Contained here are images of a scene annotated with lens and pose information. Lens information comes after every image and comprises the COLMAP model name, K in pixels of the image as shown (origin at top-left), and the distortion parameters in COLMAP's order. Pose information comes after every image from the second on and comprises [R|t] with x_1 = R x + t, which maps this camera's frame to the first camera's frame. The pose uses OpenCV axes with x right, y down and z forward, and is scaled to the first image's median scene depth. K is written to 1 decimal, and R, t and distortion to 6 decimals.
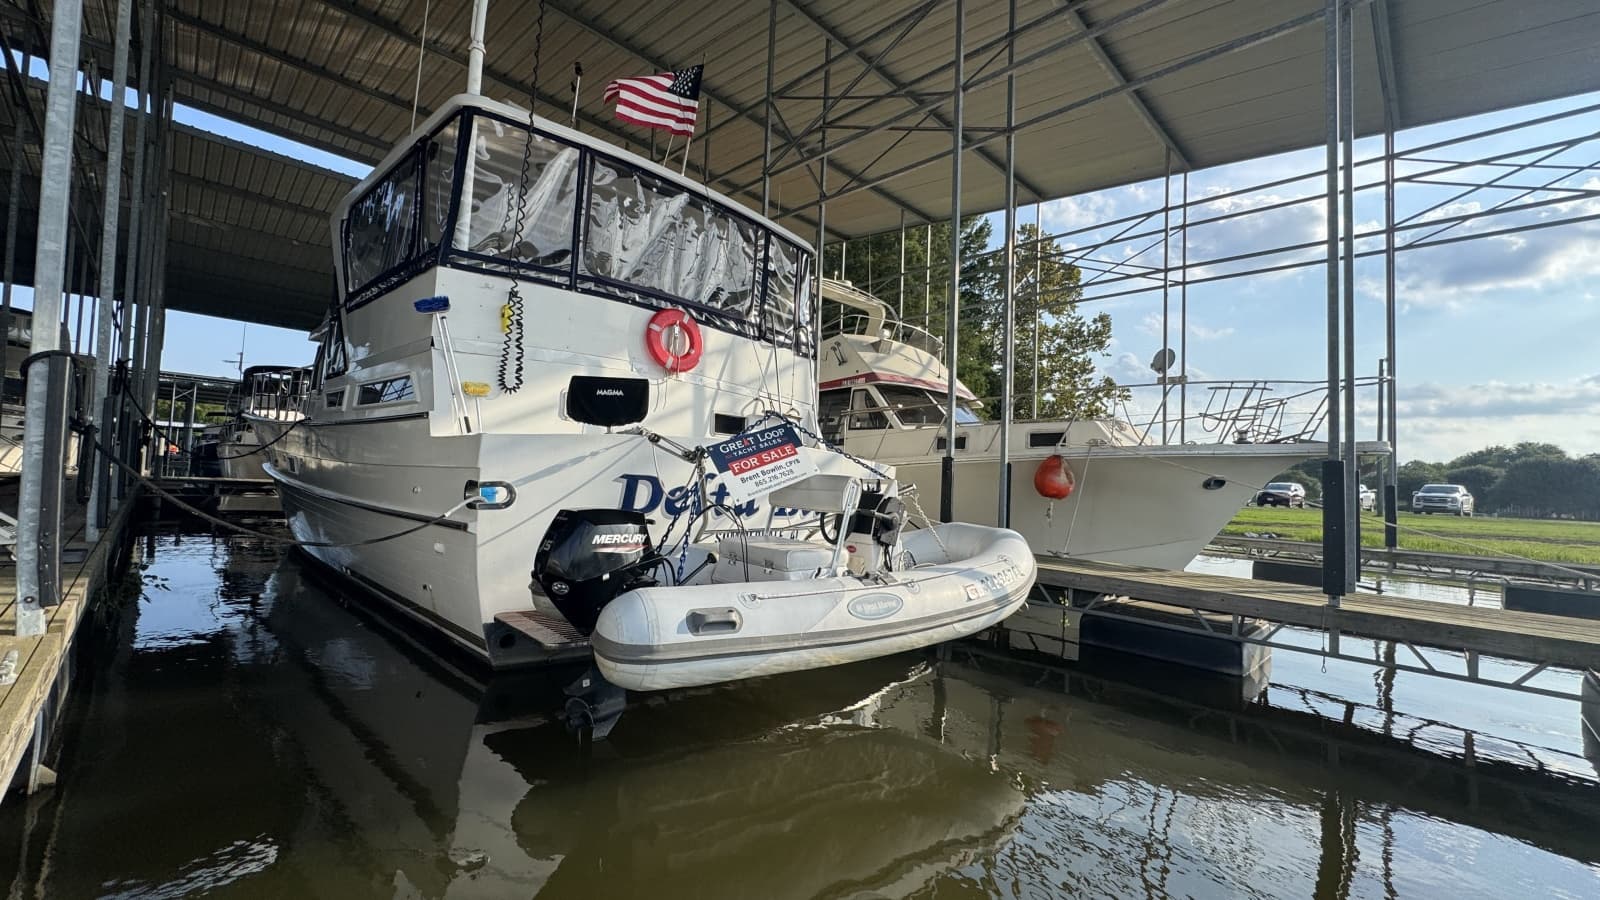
lens RADIAL K [[646.1, 0, 800.0], [0, 646.1, 447.1], [0, 0, 1]] dist [-0.005588, 0.001337]
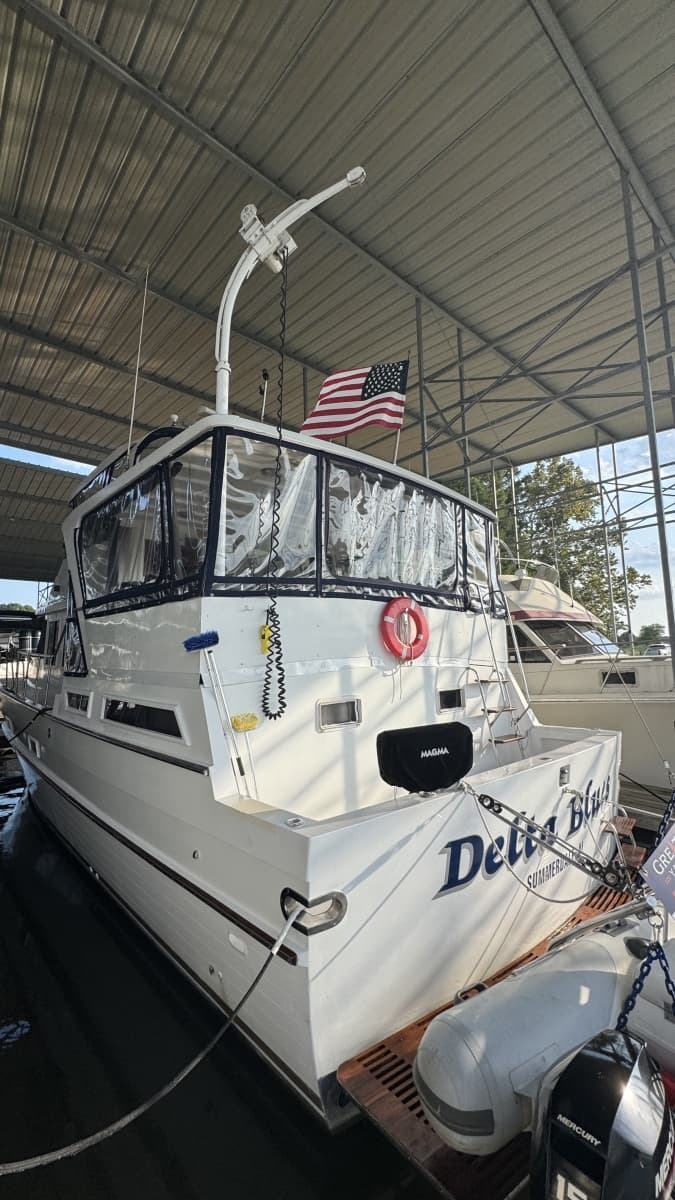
lens RADIAL K [[484.6, 0, 339.2], [0, 484.6, 596.6], [0, 0, 1]] dist [-0.005588, 0.001337]
pose [[0.995707, -0.070488, -0.059987, -0.244365], [0.066224, 0.995323, -0.070338, -0.166243], [0.064664, 0.066063, 0.995718, 0.239011]]
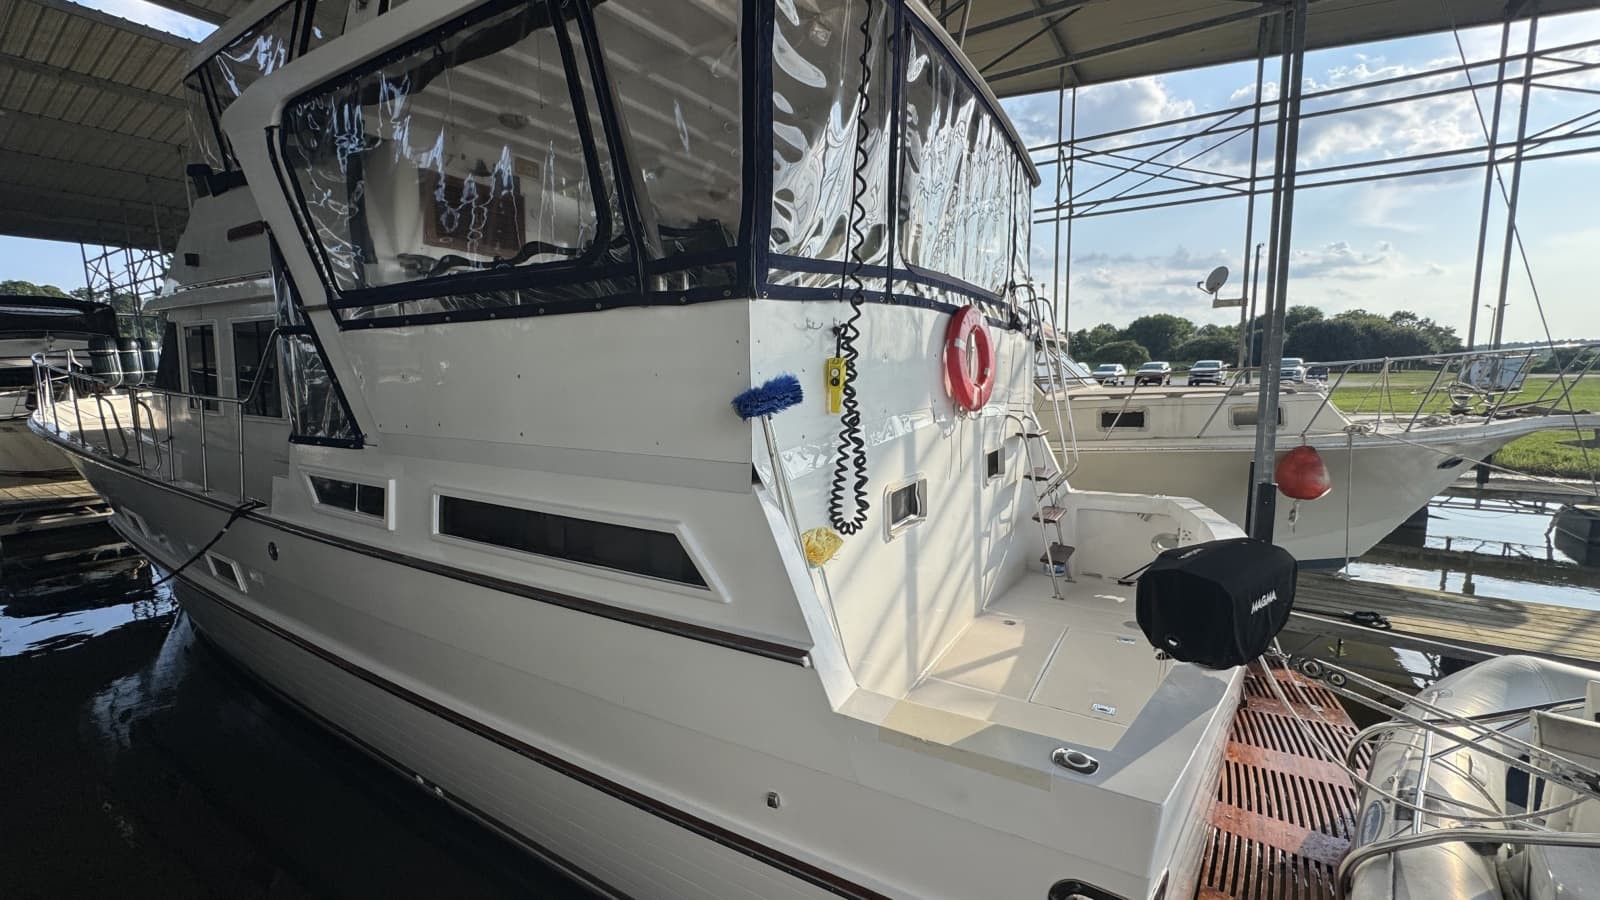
lens RADIAL K [[646.1, 0, 801.8], [0, 646.1, 451.2], [0, 0, 1]] dist [-0.005588, 0.001337]
pose [[0.975794, -0.084665, 0.201638, -0.474005], [0.047176, 0.981804, 0.183947, -0.196625], [-0.213543, -0.169982, 0.962032, 0.427617]]
